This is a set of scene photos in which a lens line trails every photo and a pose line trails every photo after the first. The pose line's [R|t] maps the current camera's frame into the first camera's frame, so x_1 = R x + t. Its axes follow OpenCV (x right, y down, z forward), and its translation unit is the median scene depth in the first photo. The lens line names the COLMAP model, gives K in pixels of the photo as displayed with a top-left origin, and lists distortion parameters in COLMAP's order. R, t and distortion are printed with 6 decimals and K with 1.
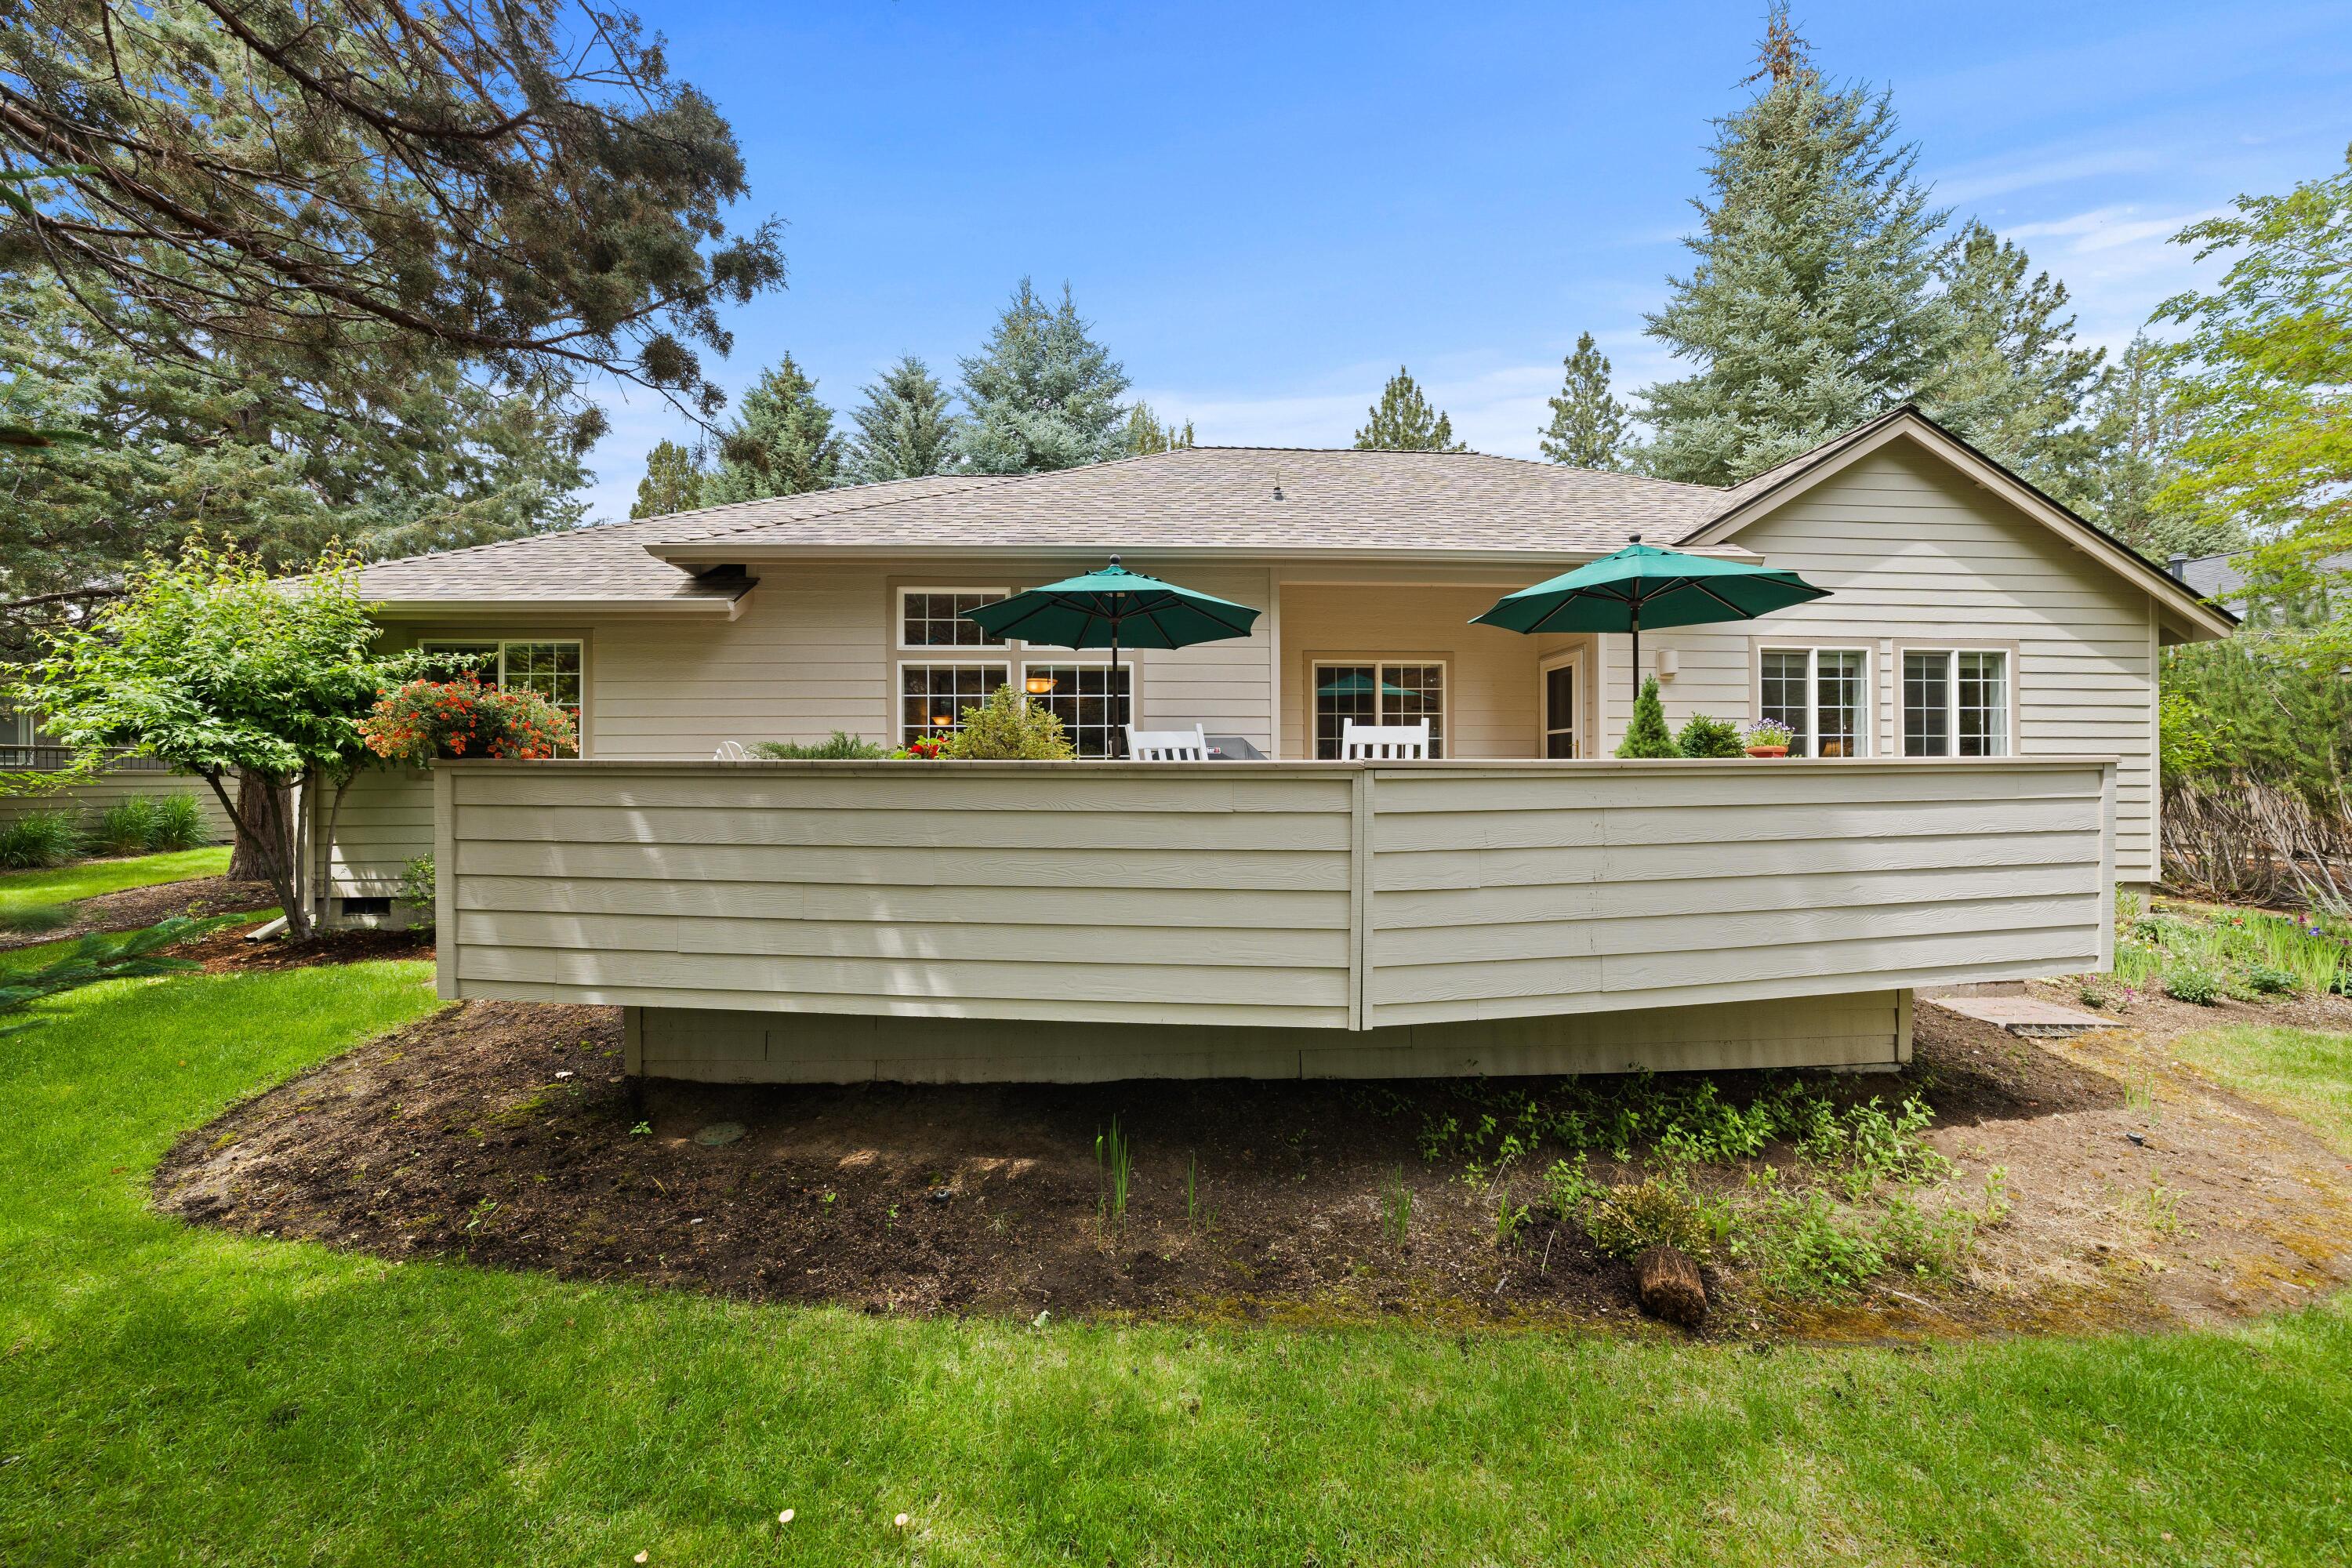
lens RADIAL K [[825.8, 0, 1176.0], [0, 825.8, 784.0], [0, 0, 1]] dist [-0.023607, 0.000157]
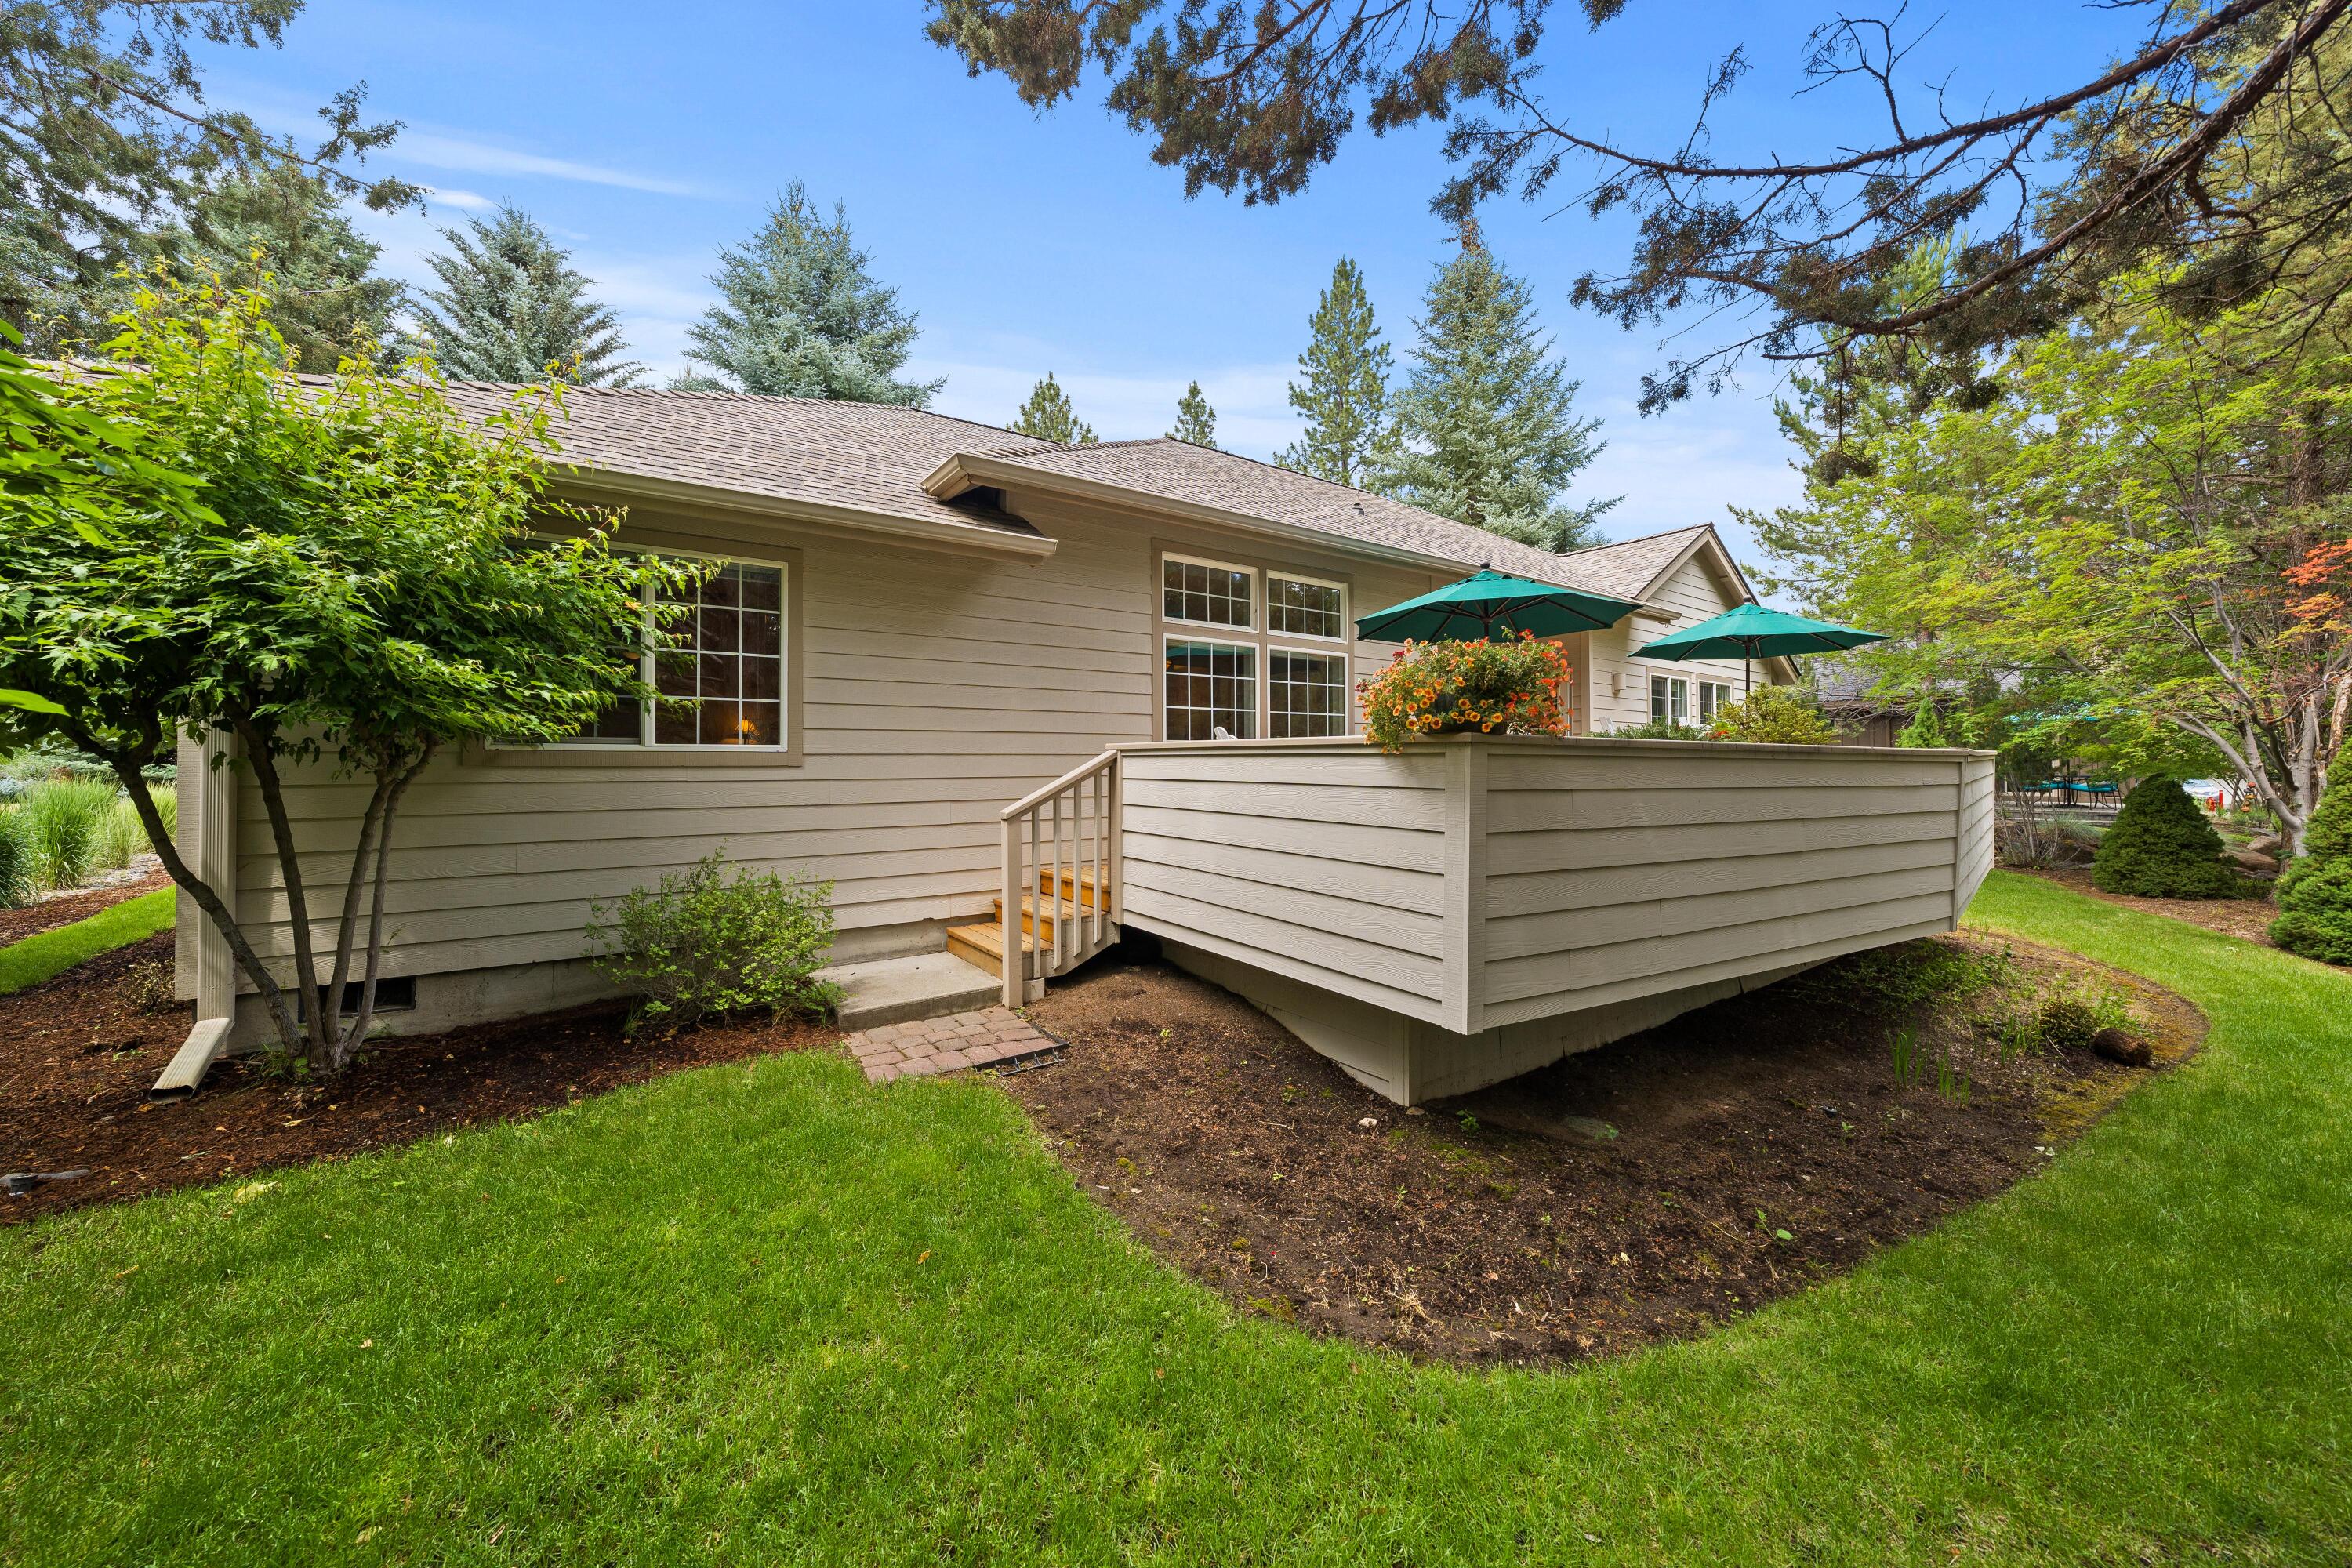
lens RADIAL K [[804.0, 0, 1176.0], [0, 804.0, 784.0], [0, 0, 1]] dist [-0.021358, 0.000011]
pose [[0.851960, -0.013585, 0.523430, -0.742550], [0.005705, 0.999845, 0.016665, -0.000042], [-0.523575, -0.011212, 0.851906, 0.227623]]
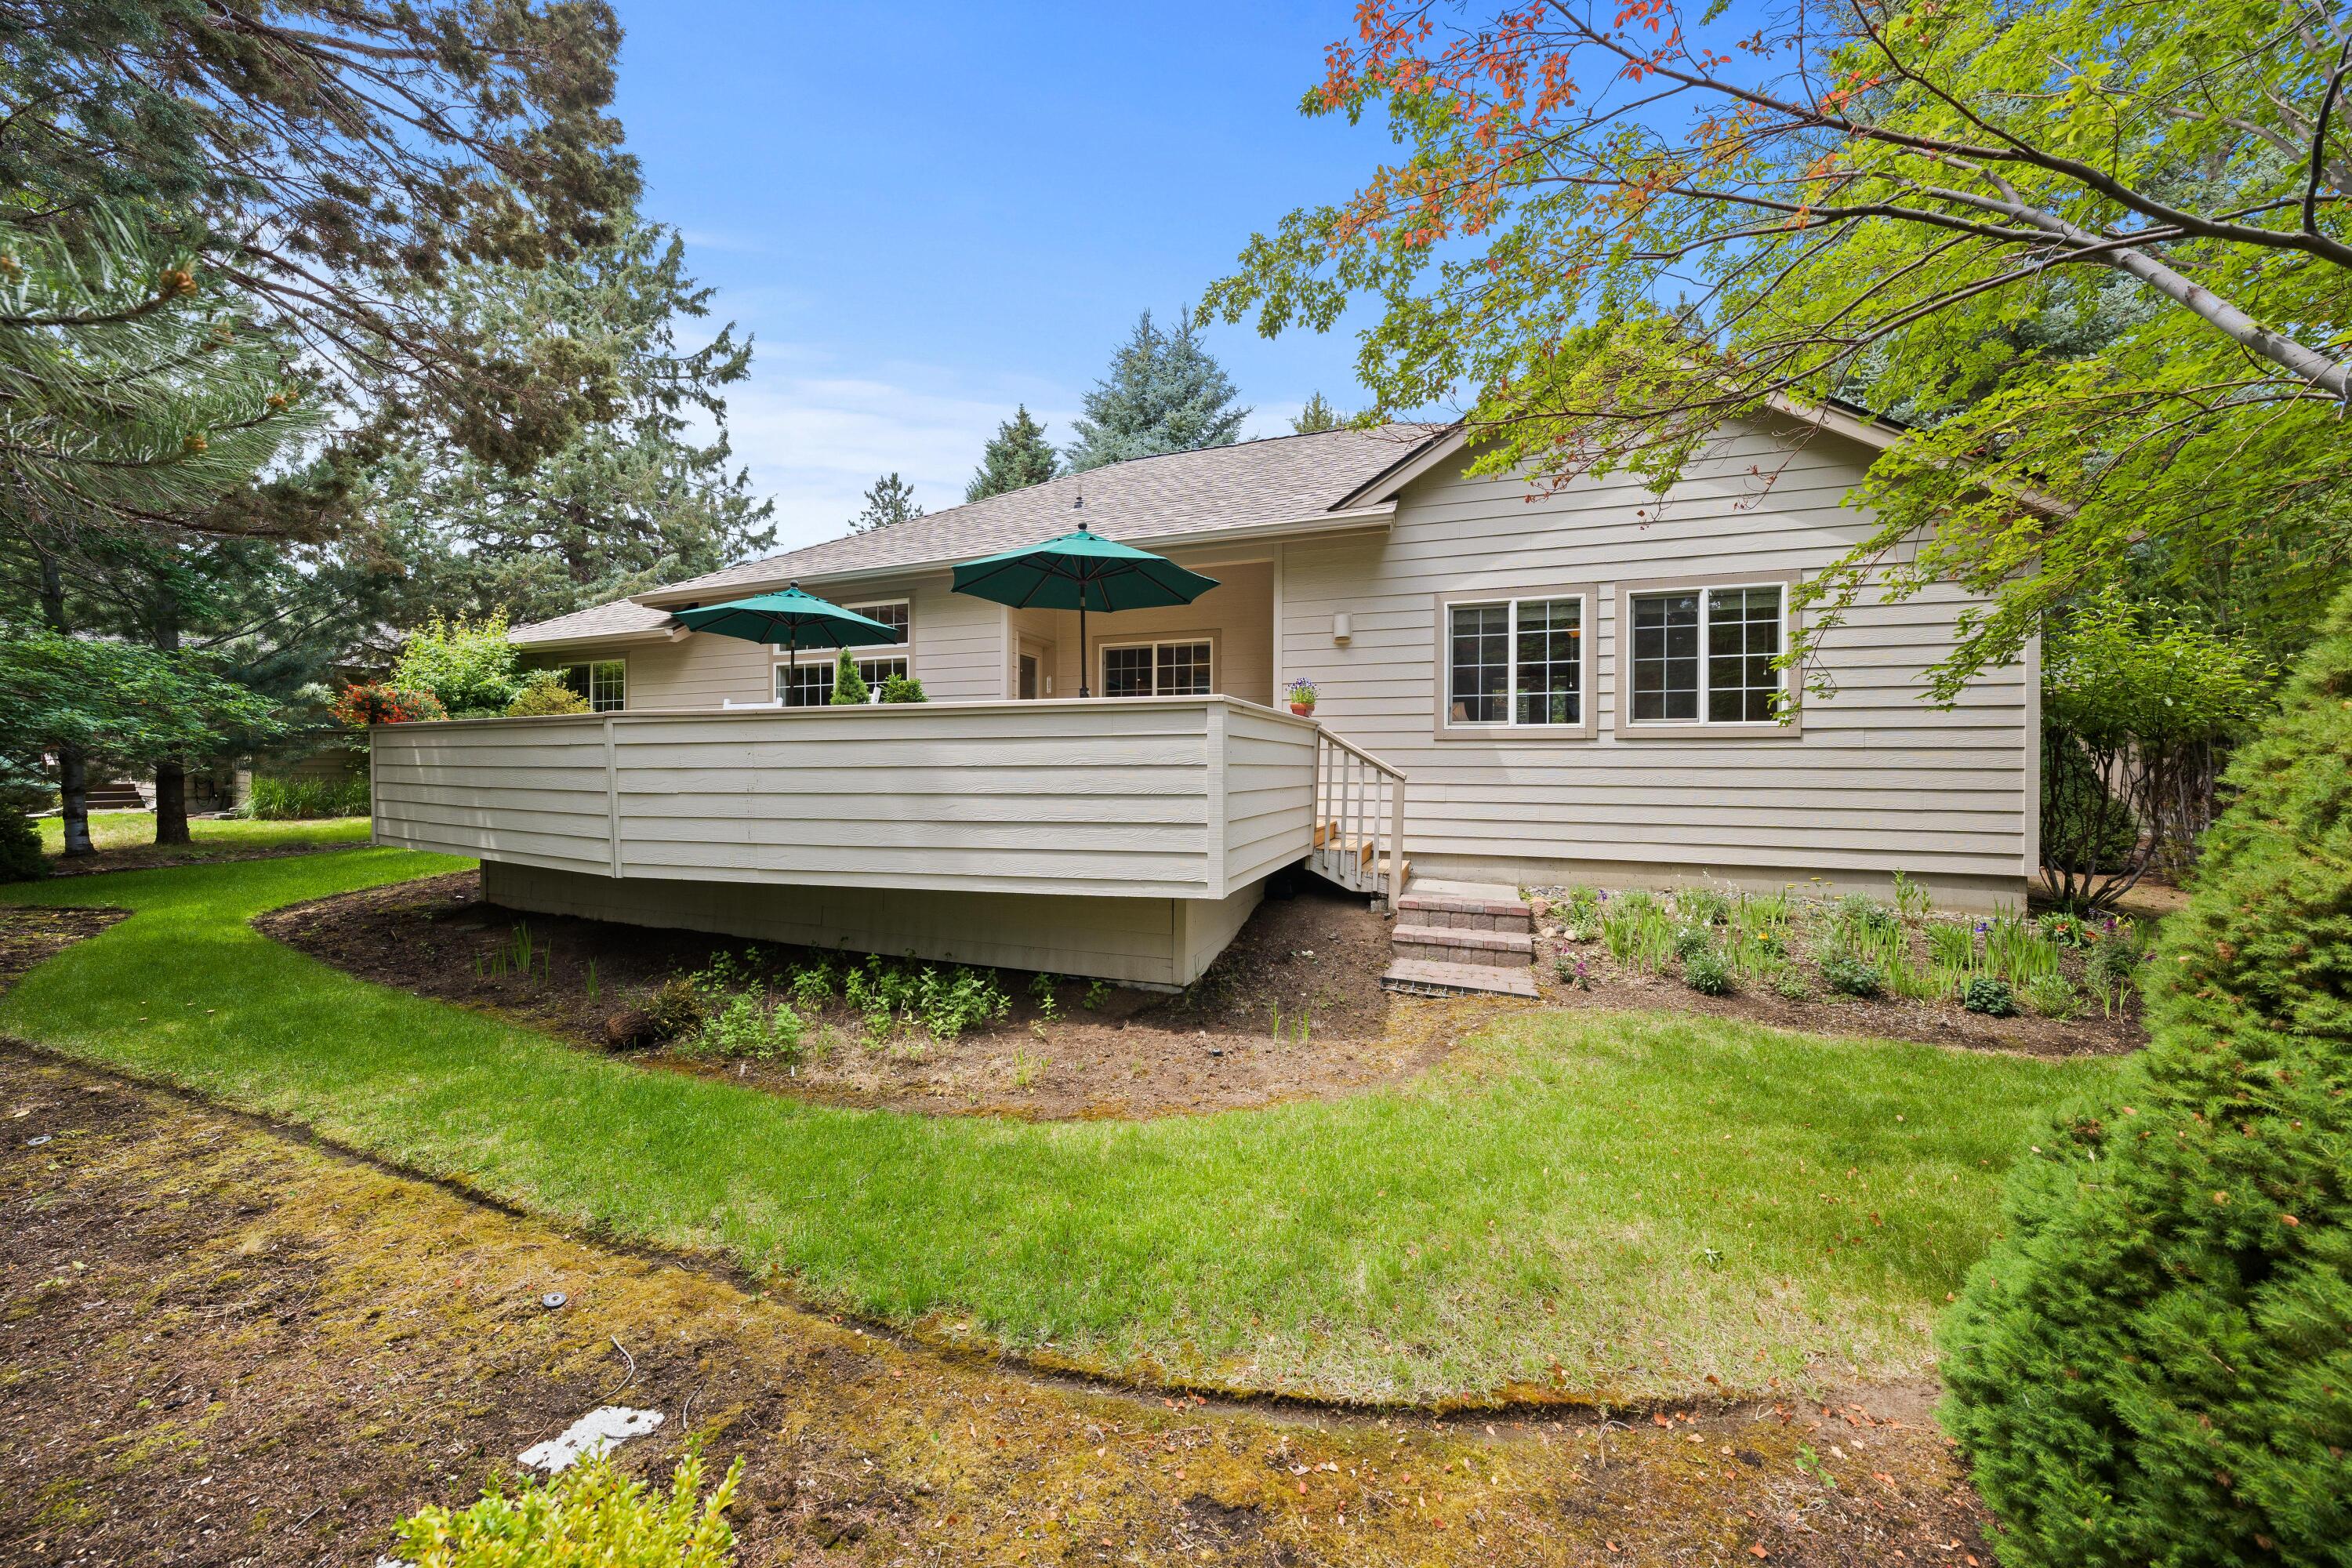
lens RADIAL K [[825.8, 0, 1176.0], [0, 825.8, 784.0], [0, 0, 1]] dist [-0.023607, 0.000157]
pose [[0.917240, 0.010912, -0.398186, 0.803073], [-0.009052, 0.999938, 0.006550, 0.039928], [0.398232, -0.002404, 0.917281, -0.014941]]
